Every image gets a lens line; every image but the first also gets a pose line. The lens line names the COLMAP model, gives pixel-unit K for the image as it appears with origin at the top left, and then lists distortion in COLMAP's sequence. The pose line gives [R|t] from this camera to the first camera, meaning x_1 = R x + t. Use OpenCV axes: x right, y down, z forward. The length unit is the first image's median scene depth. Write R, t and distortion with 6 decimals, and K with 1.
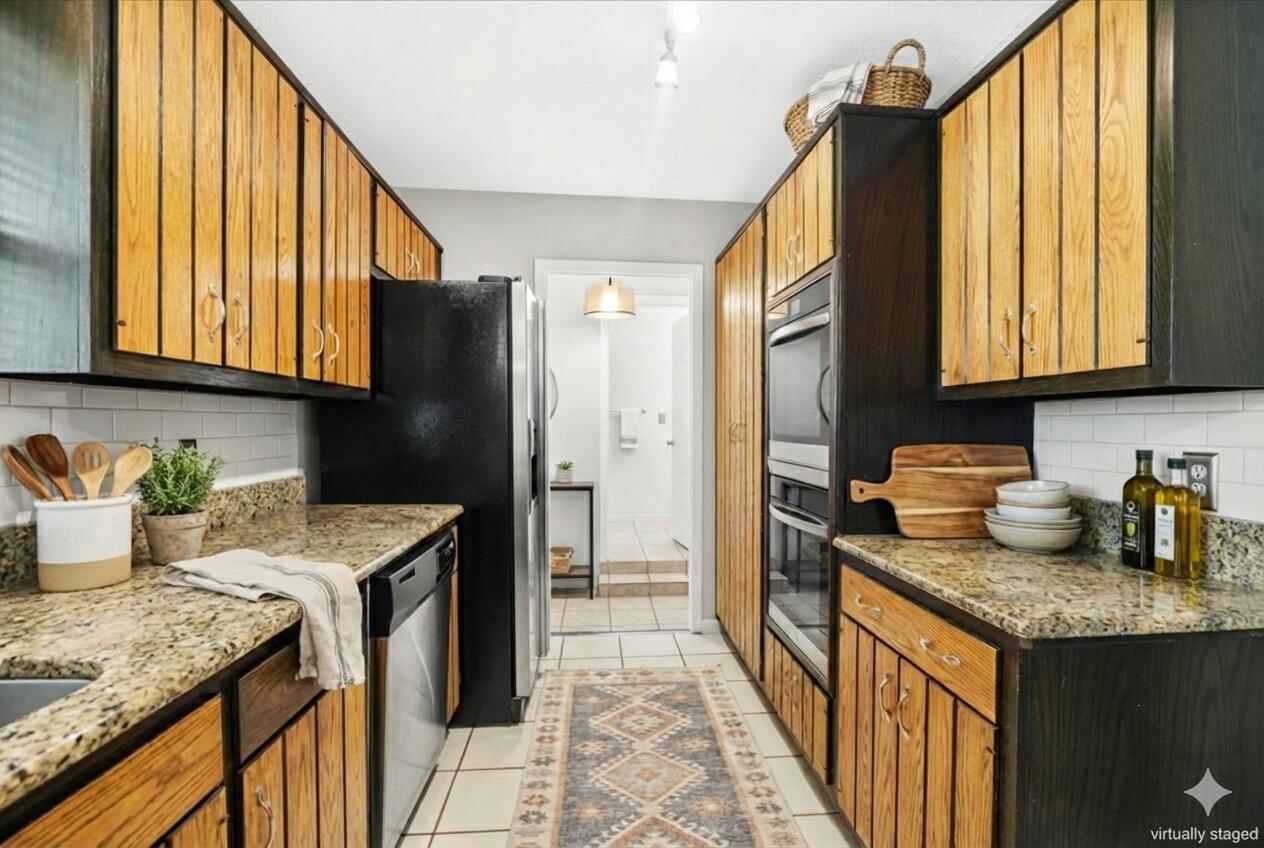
lens RADIAL K [[553.9, 0, 632.0], [0, 553.9, 424.0], [0, 0, 1]] dist [-0.059875, 0.000360]
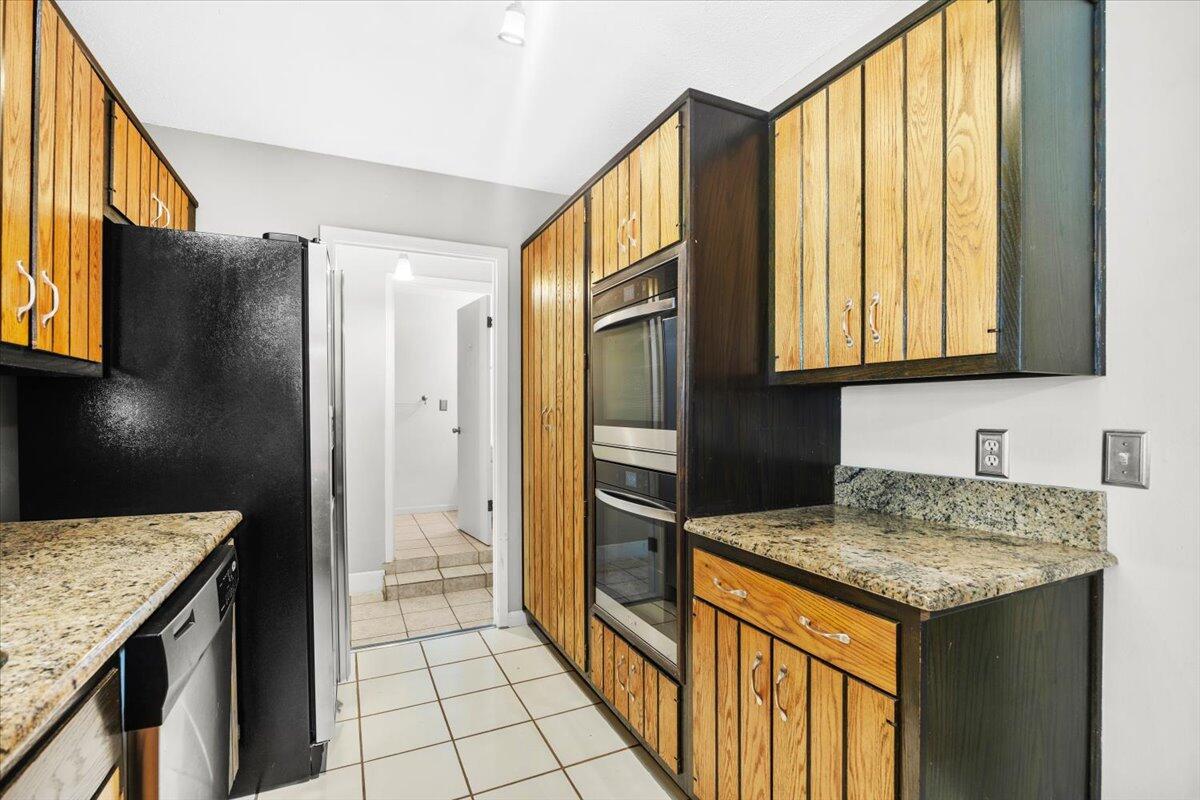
lens RADIAL K [[535.7, 0, 600.0], [0, 535.7, 400.0], [0, 0, 1]] dist [-0.043259, 0.000753]
pose [[0.938435, 0.001033, 0.345454, -0.105795], [0.007212, 0.999719, -0.022583, 0.007058], [-0.345380, 0.023685, 0.938164, 0.132499]]
